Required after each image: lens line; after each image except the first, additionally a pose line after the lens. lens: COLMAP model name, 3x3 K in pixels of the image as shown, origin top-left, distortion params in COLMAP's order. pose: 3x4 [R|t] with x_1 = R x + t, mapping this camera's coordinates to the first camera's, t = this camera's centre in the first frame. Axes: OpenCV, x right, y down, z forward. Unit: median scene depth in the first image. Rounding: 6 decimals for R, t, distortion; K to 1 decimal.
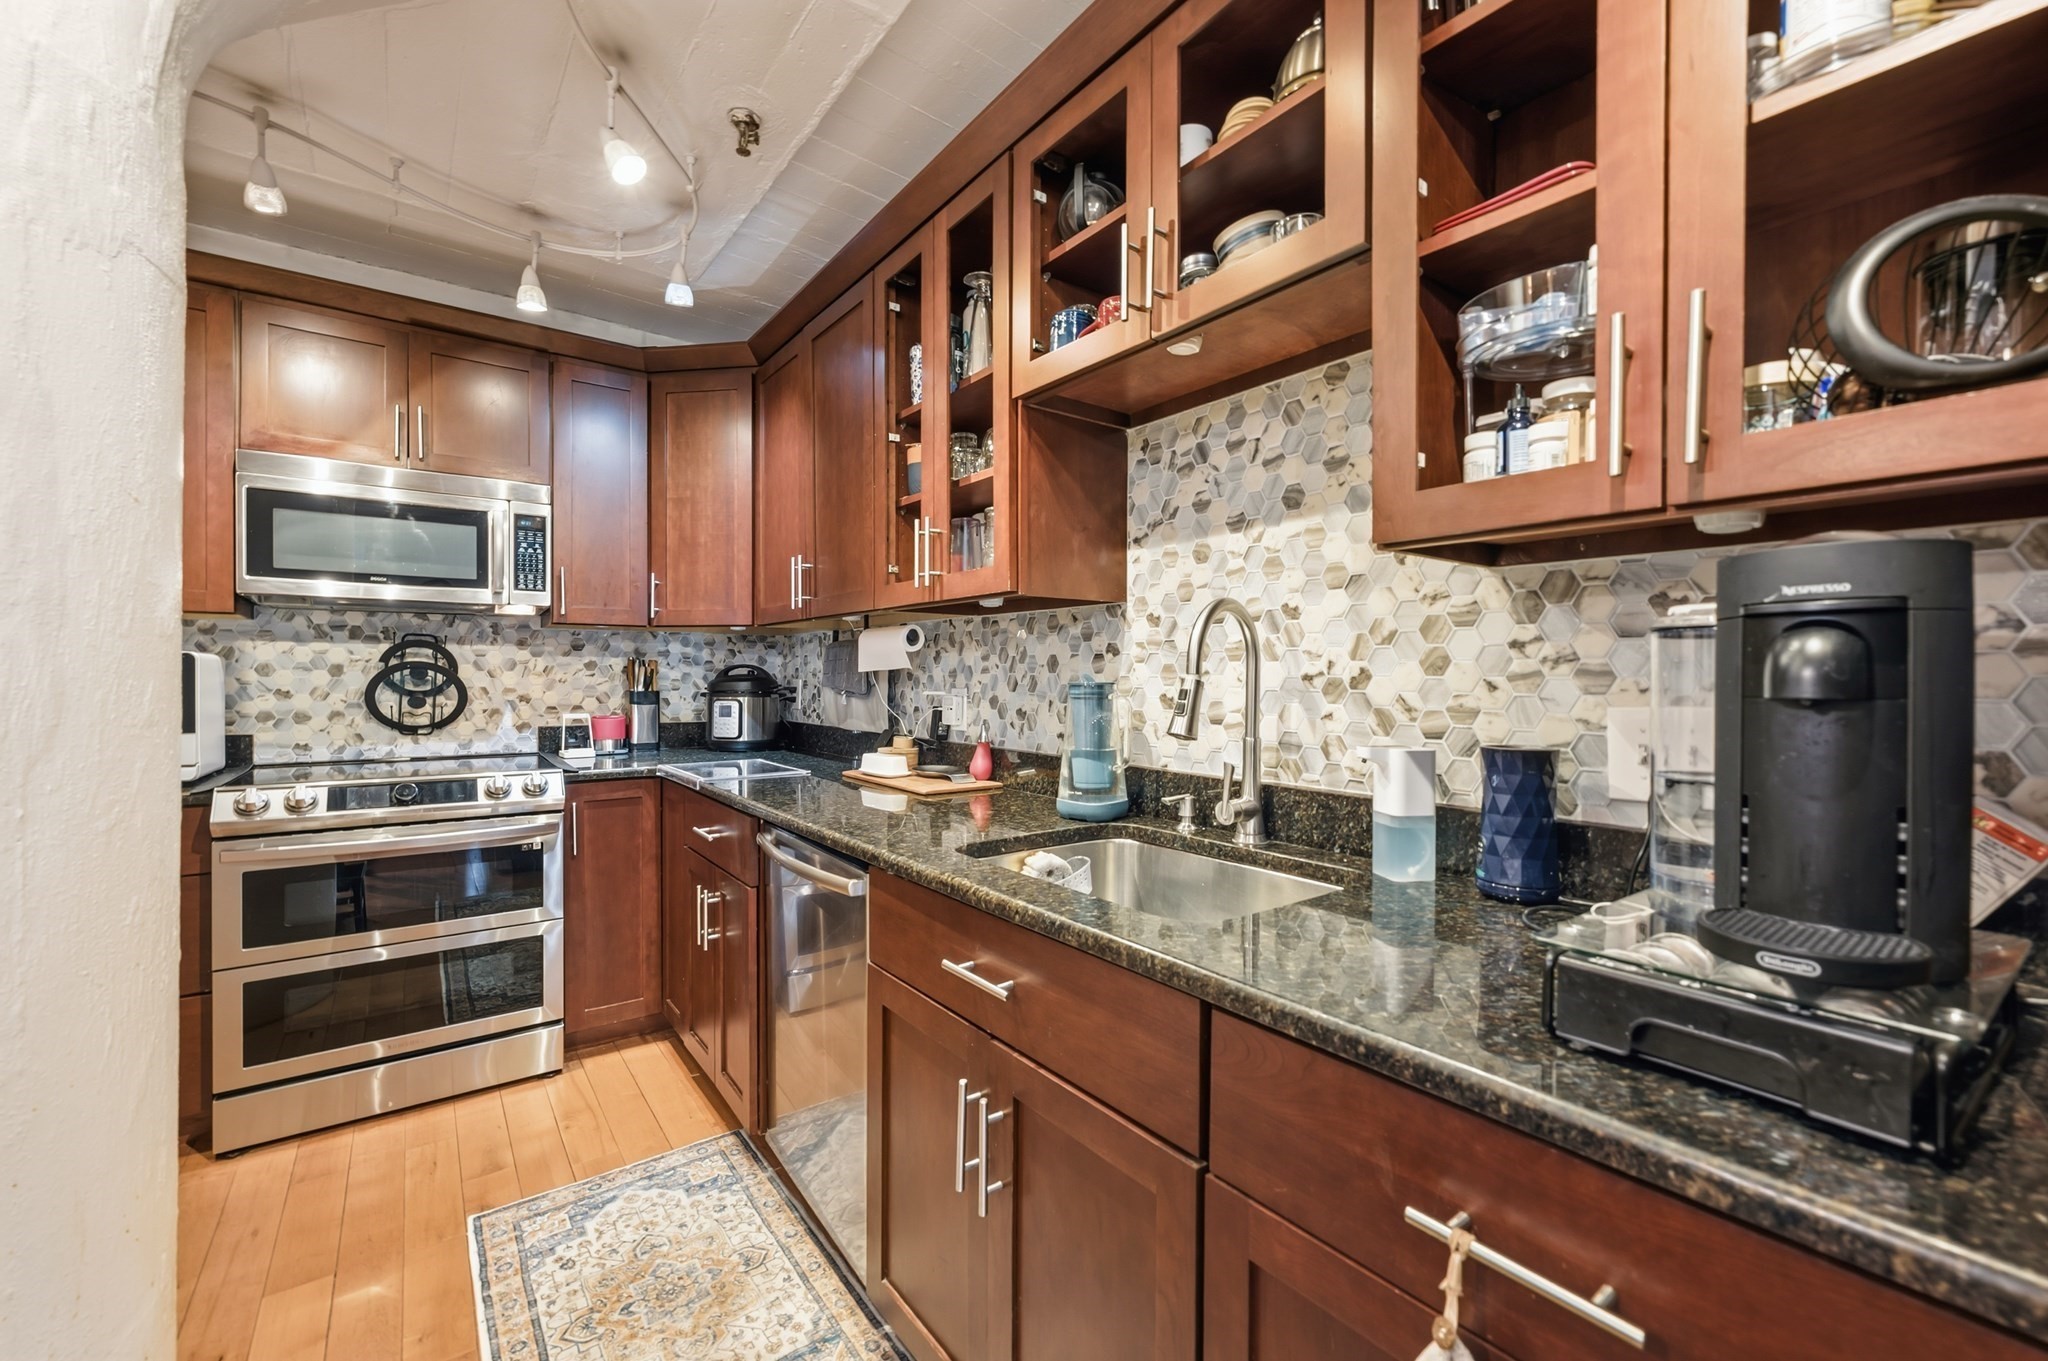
lens RADIAL K [[821.4, 0, 1024.7], [0, 821.4, 677.1], [0, 0, 1]] dist [-0.002870, 0.000261]
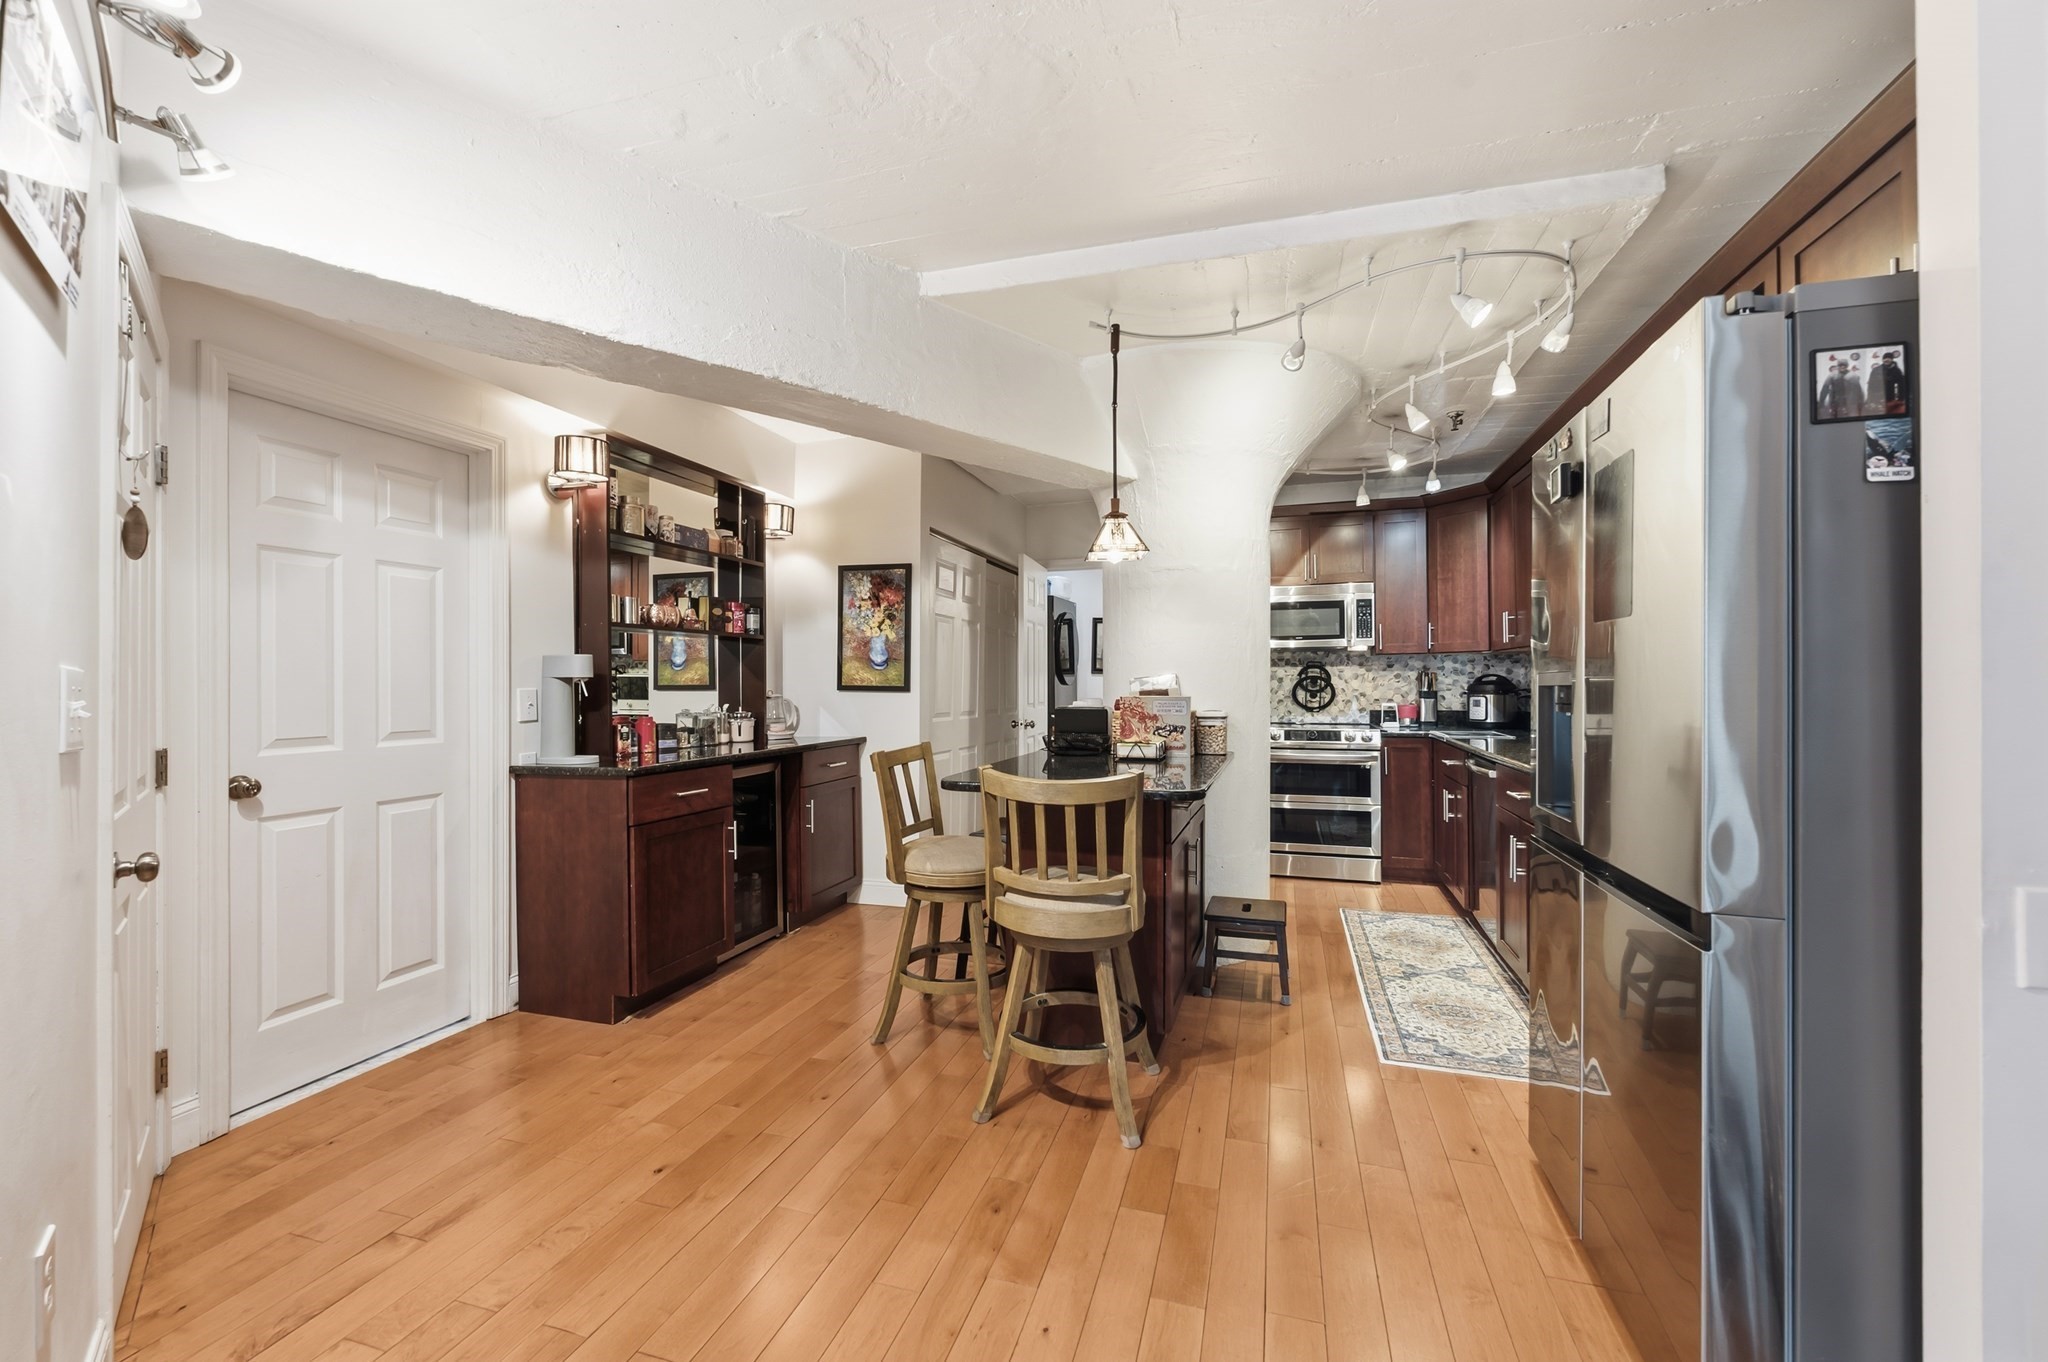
lens RADIAL K [[821.4, 0, 1015.6], [0, 821.4, 681.6], [0, 0, 1]] dist [-0.002870, 0.000261]
pose [[0.575857, -0.007238, -0.817518, 0.602504], [0.005518, 0.999972, -0.004967, 0.002270], [0.817532, -0.001651, 0.575881, -0.938915]]
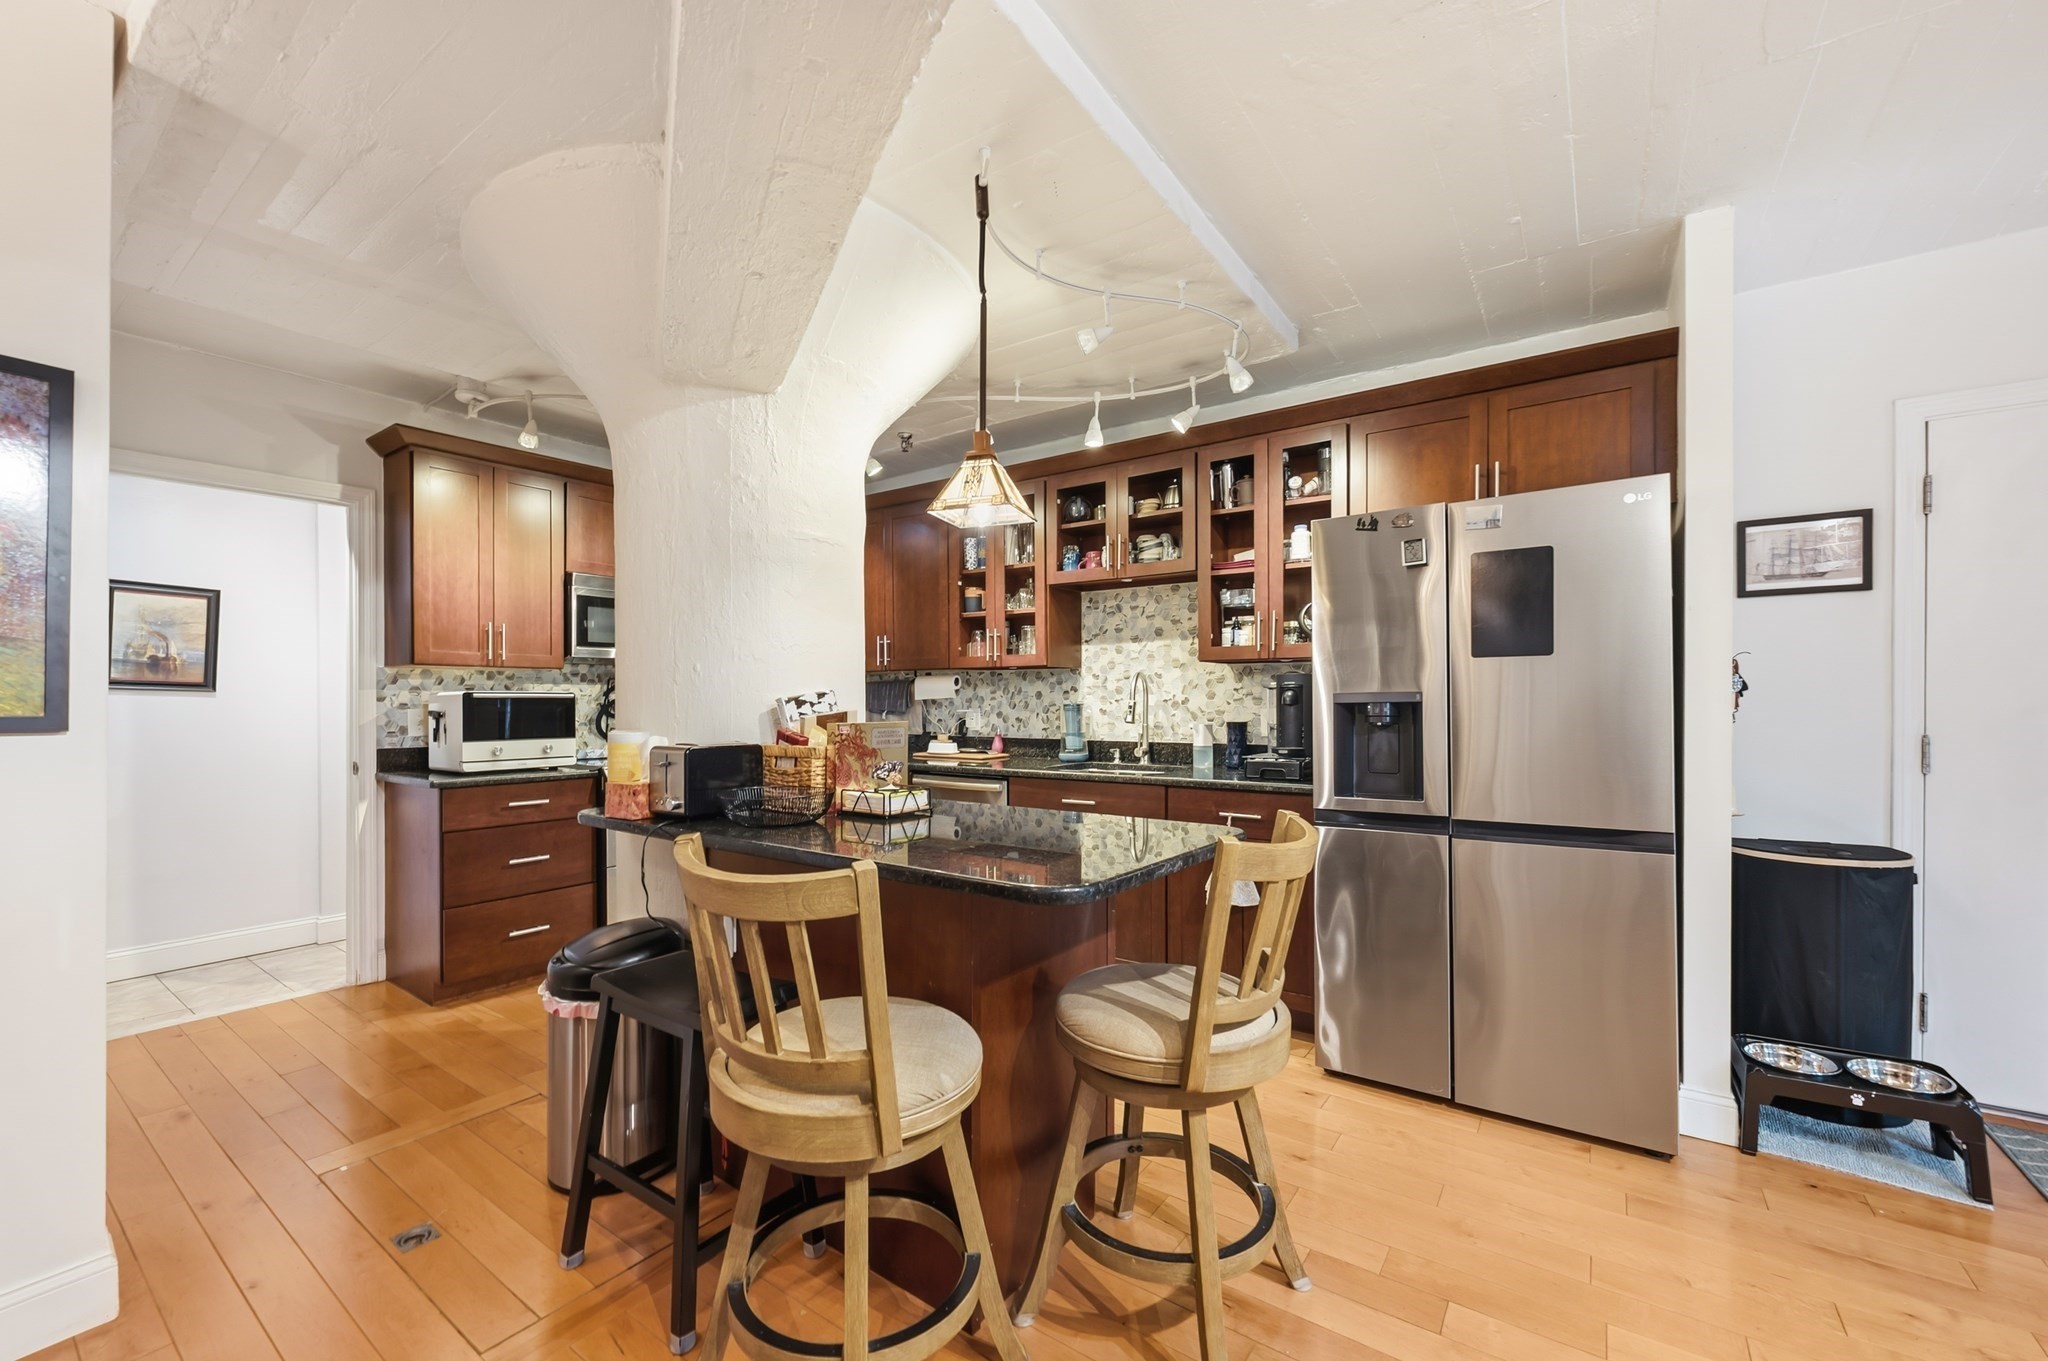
lens RADIAL K [[821.4, 0, 1017.9], [0, 821.4, 702.1], [0, 0, 1]] dist [-0.002870, 0.000261]
pose [[0.956205, -0.008733, 0.292567, -0.584809], [0.008920, 0.999960, 0.000696, -0.000909], [-0.292561, 0.001944, 0.956245, -0.920722]]
